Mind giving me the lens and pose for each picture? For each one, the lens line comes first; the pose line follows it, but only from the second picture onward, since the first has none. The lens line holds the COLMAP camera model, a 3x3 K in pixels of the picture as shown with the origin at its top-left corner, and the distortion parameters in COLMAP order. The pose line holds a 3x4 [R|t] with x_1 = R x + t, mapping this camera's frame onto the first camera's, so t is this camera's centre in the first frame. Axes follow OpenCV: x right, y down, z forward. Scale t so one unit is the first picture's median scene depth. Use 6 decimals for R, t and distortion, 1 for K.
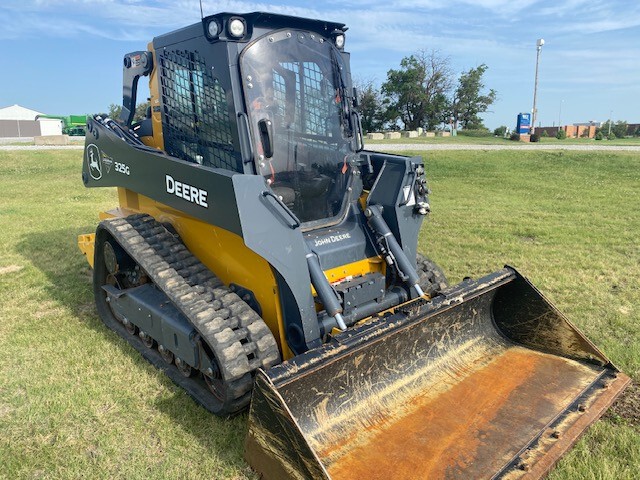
lens RADIAL K [[490.1, 0, 323.4], [0, 490.1, 235.7], [0, 0, 1]] dist [0.027439, -0.021983]
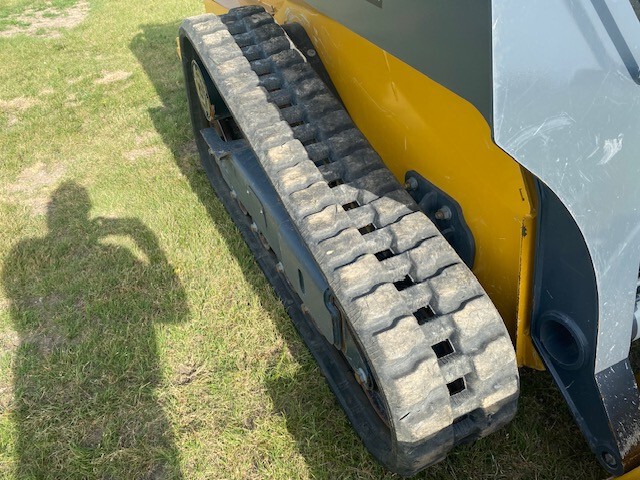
lens RADIAL K [[490.1, 0, 318.8], [0, 490.1, 243.5], [0, 0, 1]] dist [0.027439, -0.021983]
pose [[0.955321, 0.143072, -0.258635, -0.147508], [-0.024062, 0.909780, 0.414393, -0.042523], [0.294589, -0.389655, 0.872574, 0.548875]]
